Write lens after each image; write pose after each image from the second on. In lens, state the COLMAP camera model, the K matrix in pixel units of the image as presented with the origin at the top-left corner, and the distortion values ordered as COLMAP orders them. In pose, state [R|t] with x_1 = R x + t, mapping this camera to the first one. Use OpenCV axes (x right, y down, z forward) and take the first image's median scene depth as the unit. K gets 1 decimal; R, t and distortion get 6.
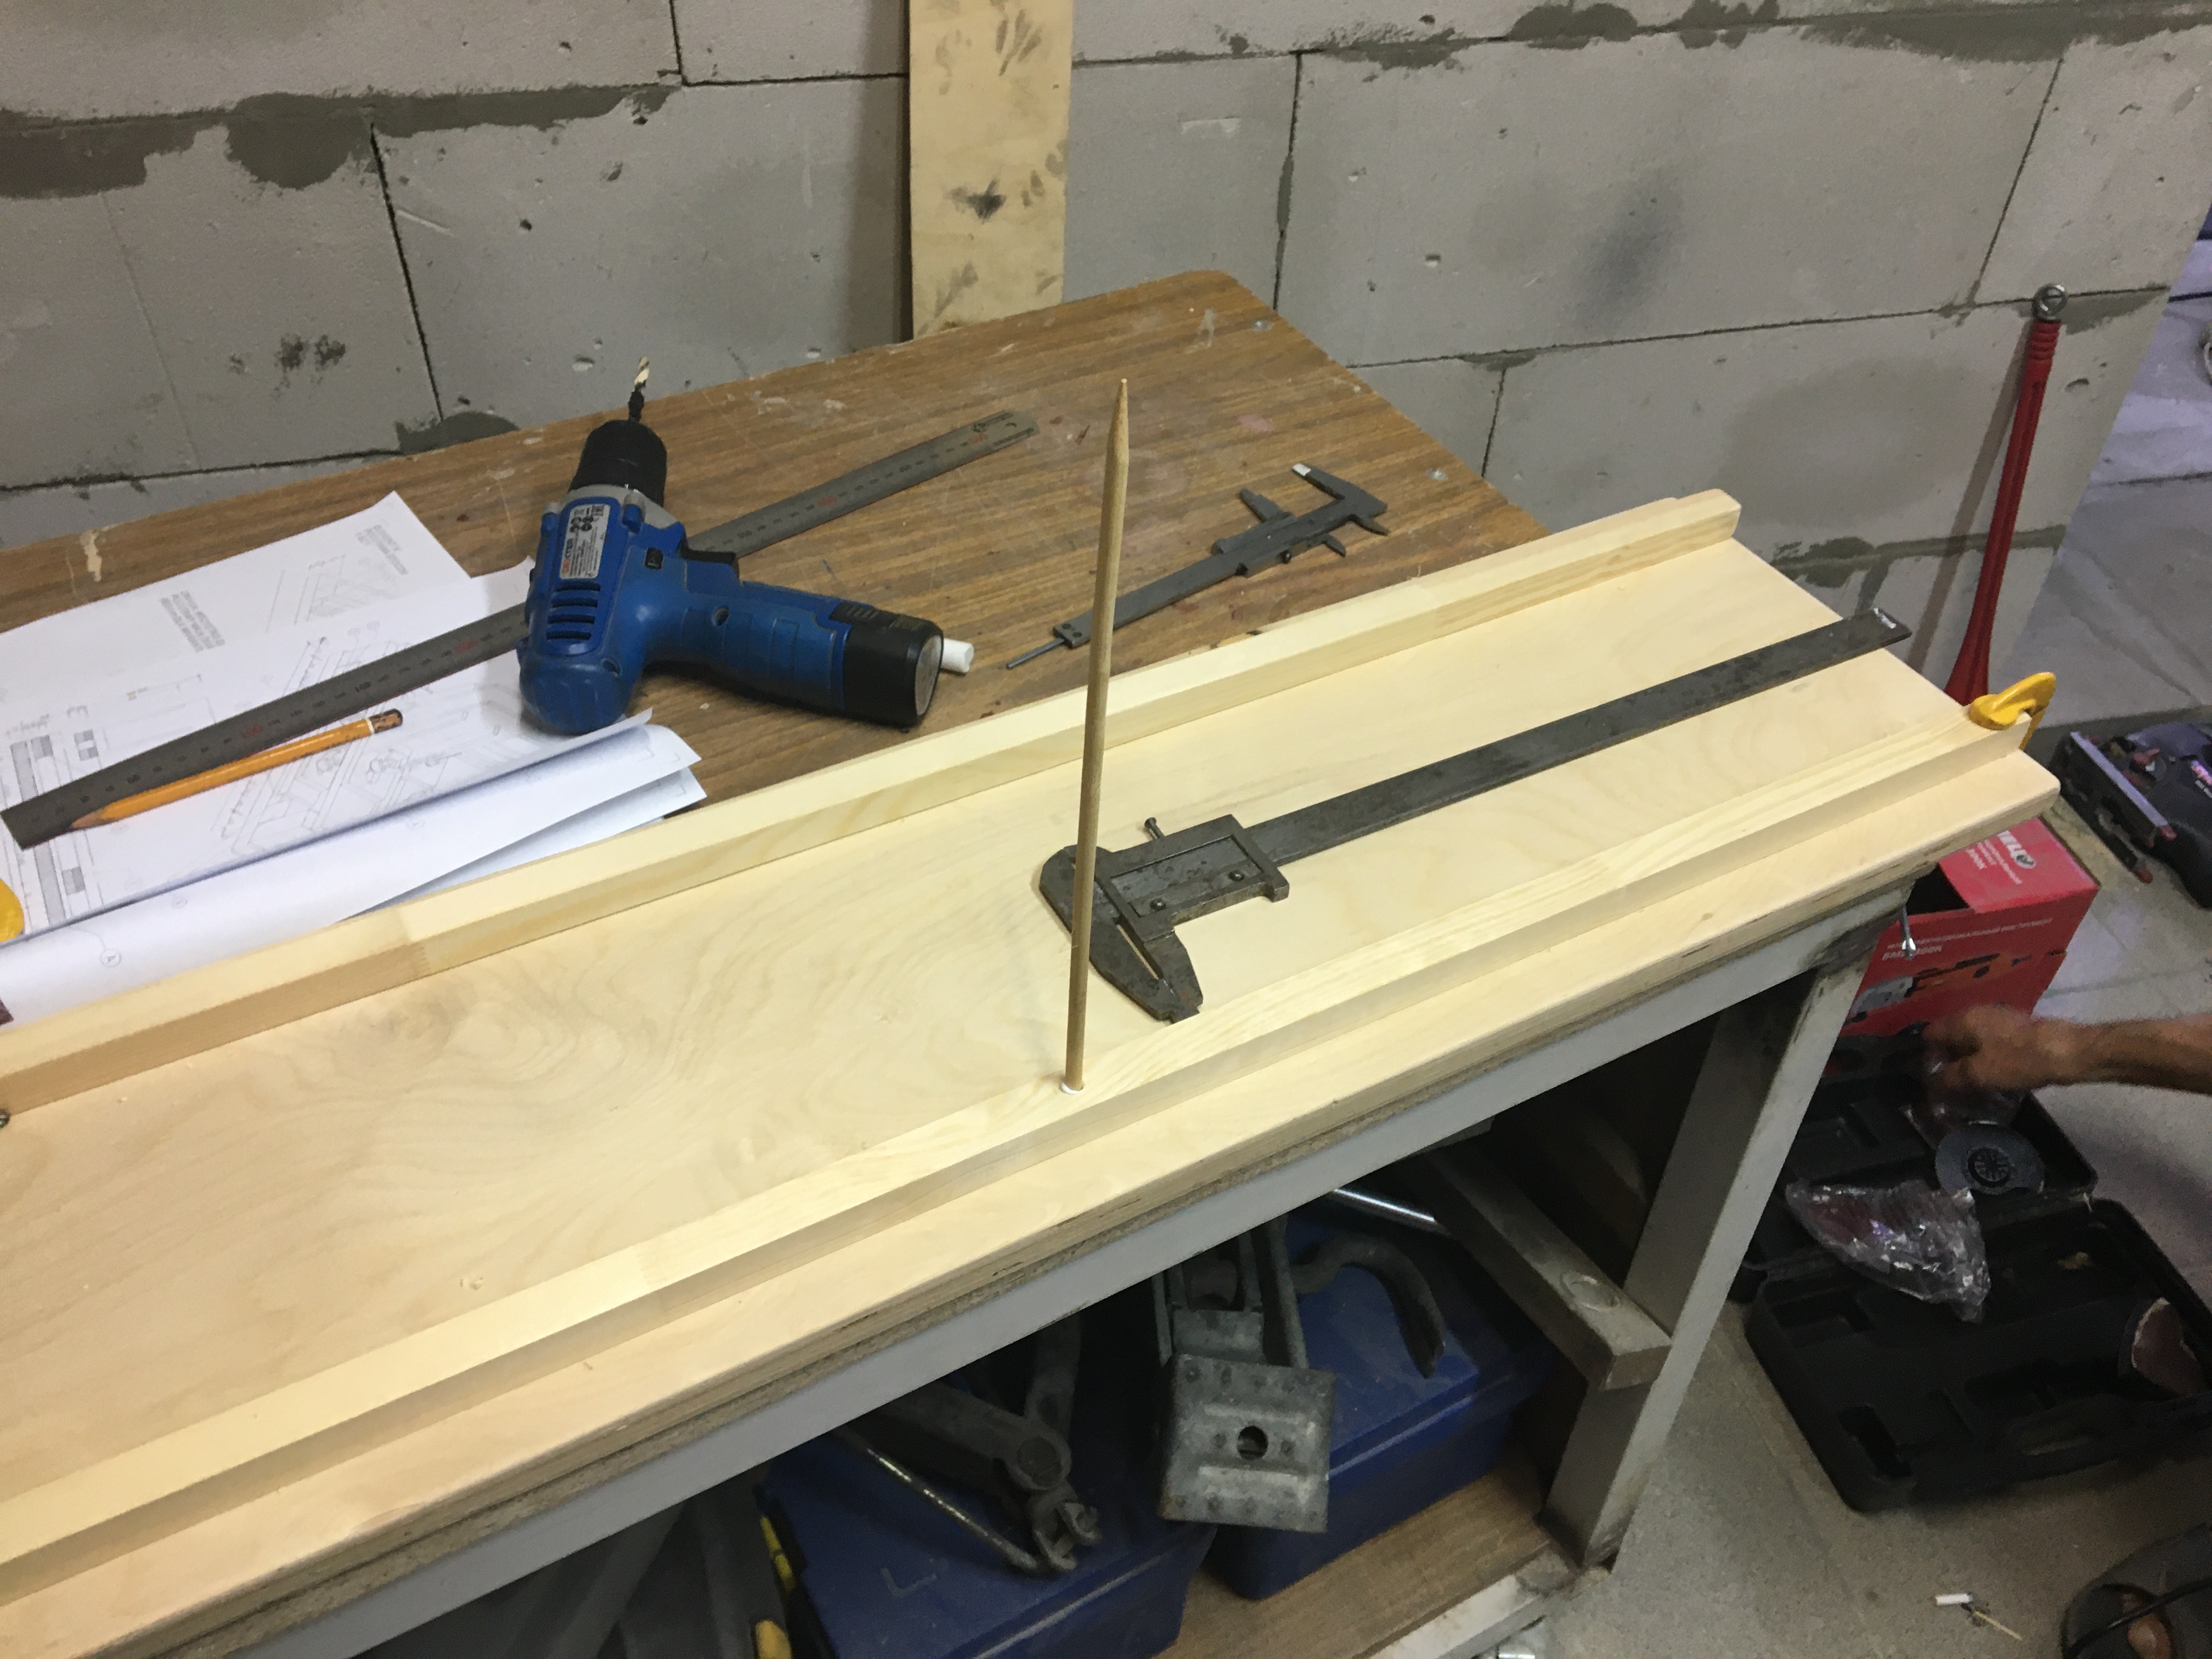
lens RADIAL K [[1832.5, 0, 1113.9], [0, 1832.5, 828.4], [0, 0, 1]] dist [0.036808, -0.048885]
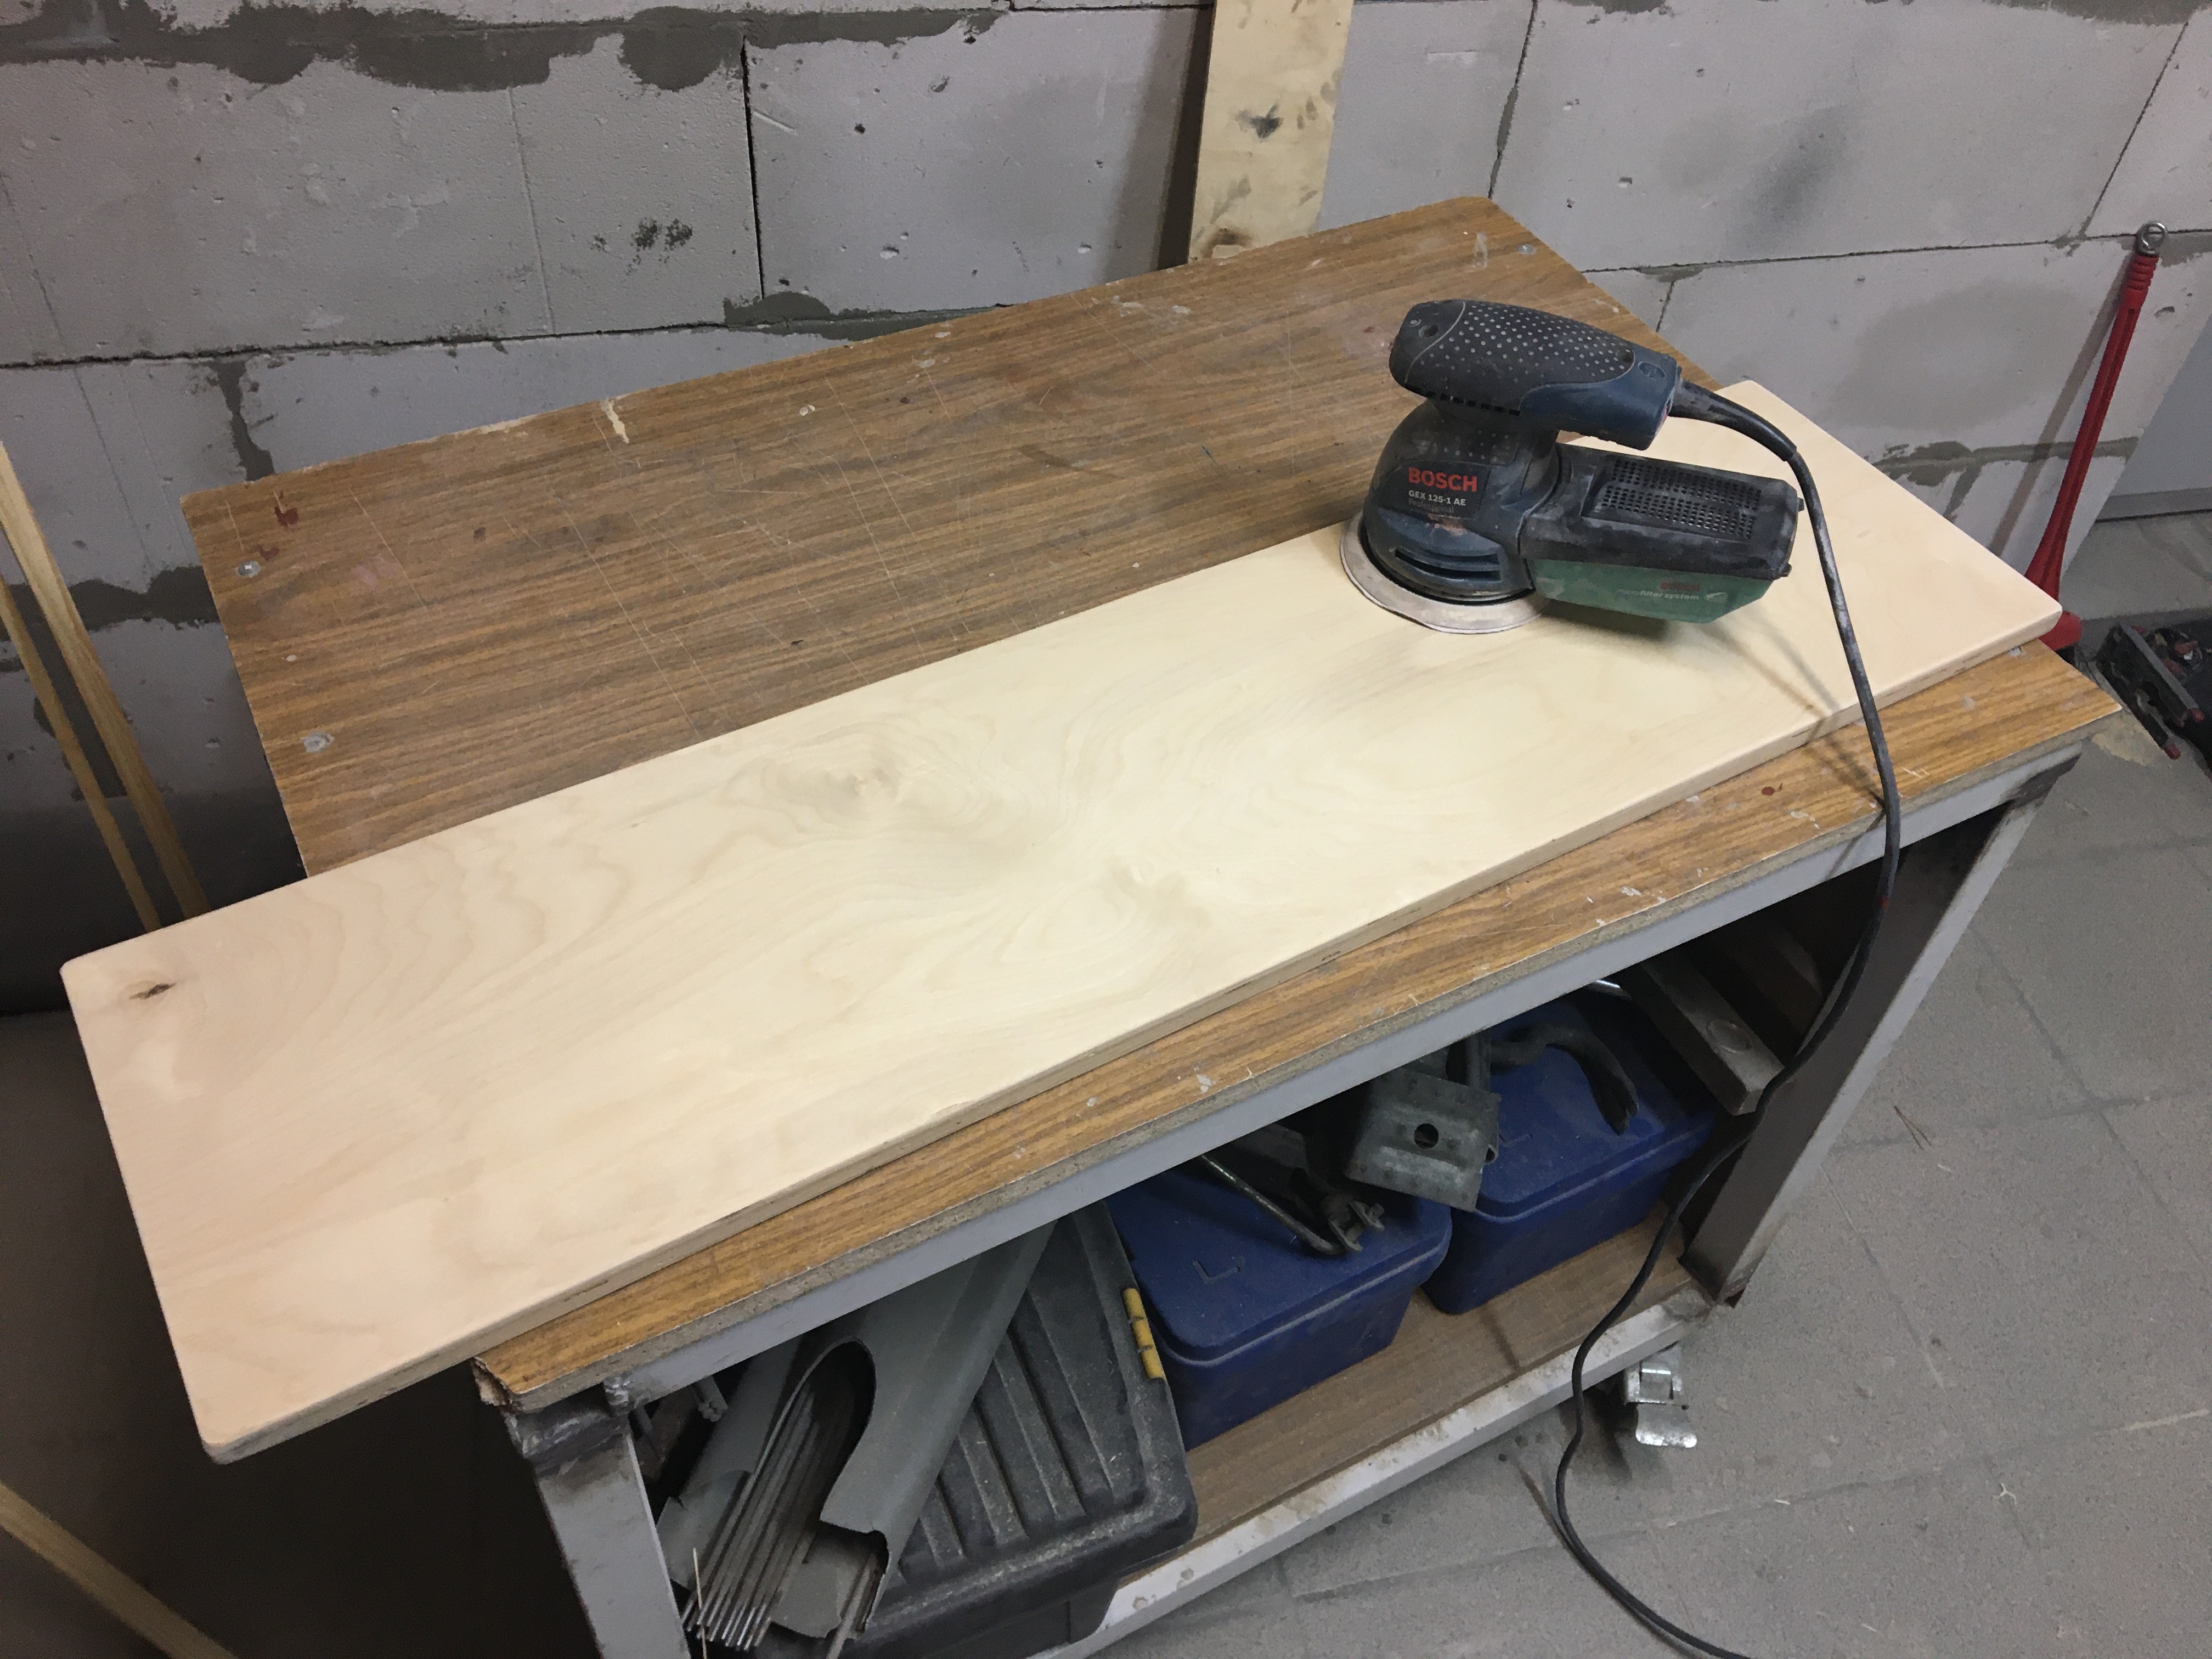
lens RADIAL K [[1832.5, 0, 1100.3], [0, 1832.5, 833.0], [0, 0, 1]] dist [0.036808, -0.048885]
pose [[0.999255, 0.032446, 0.020921, -0.180389], [-0.033995, 0.996333, 0.078519, 0.012132], [-0.018297, -0.079172, 0.996693, -0.172000]]
